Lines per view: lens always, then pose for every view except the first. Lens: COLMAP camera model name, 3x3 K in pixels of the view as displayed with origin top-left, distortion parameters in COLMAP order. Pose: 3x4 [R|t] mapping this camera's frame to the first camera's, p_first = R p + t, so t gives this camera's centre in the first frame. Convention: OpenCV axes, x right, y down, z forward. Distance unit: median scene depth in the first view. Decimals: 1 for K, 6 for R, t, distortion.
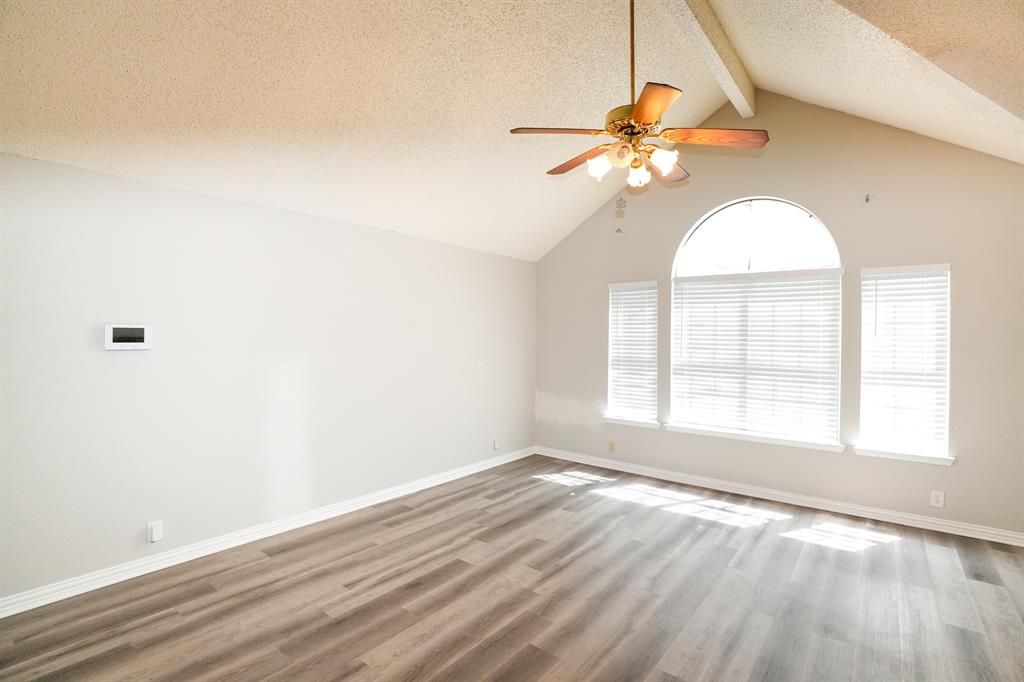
lens RADIAL K [[470.5, 0, 518.1], [0, 470.5, 339.6], [0, 0, 1]] dist [-0.048957, 0.000566]
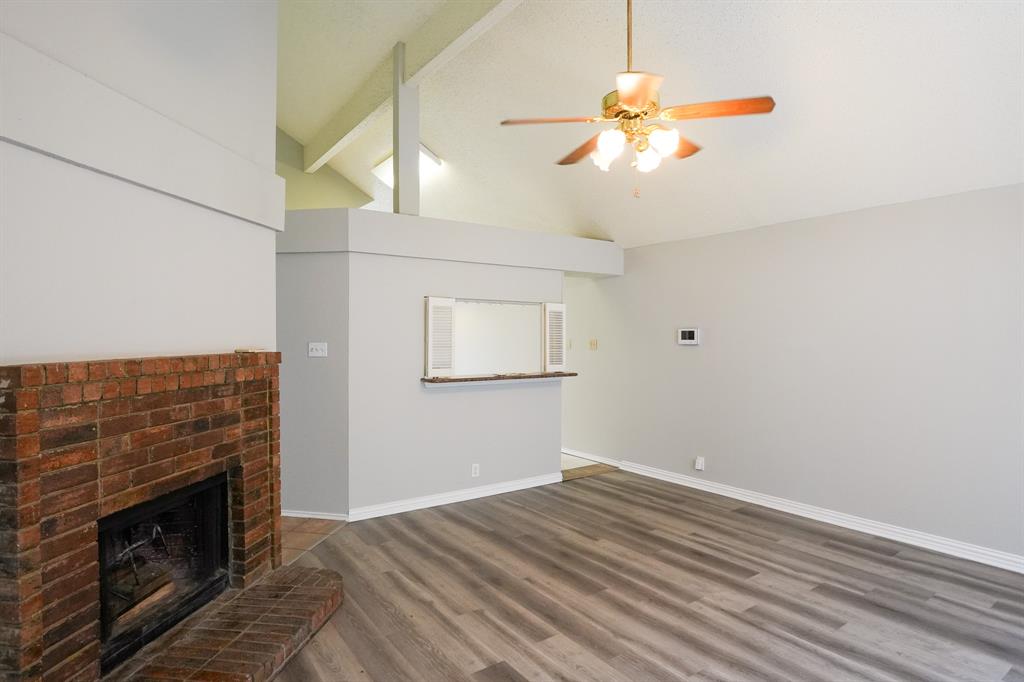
lens RADIAL K [[565.3, 0, 517.6], [0, 565.3, 337.3], [0, 0, 1]] dist [-0.032127, 0.000743]
pose [[-0.276391, -0.005789, -0.961028, 0.811382], [-0.008216, 0.999960, -0.003661, 0.006914], [0.961010, 0.006883, -0.276428, 0.632936]]
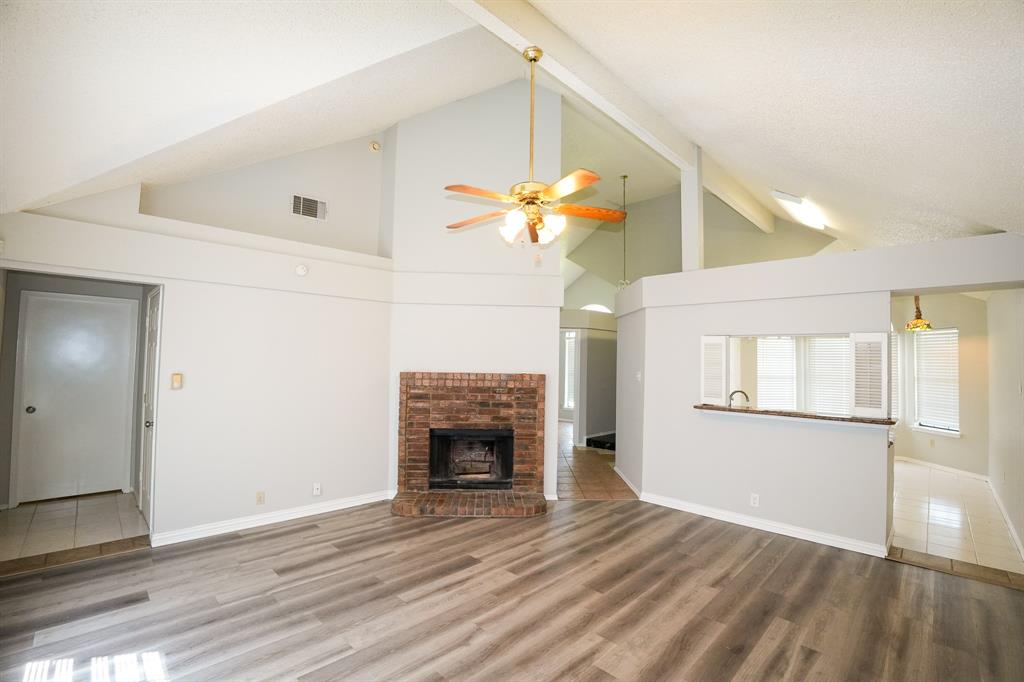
lens RADIAL K [[453.1, 0, 512.0], [0, 453.1, 341.0], [0, 0, 1]] dist [-0.073076, 0.016028]
pose [[-0.992533, -0.022525, 0.119875, 0.081554], [-0.026864, 0.999036, -0.034708, -0.016365], [-0.118978, -0.037669, -0.992182, 1.267840]]
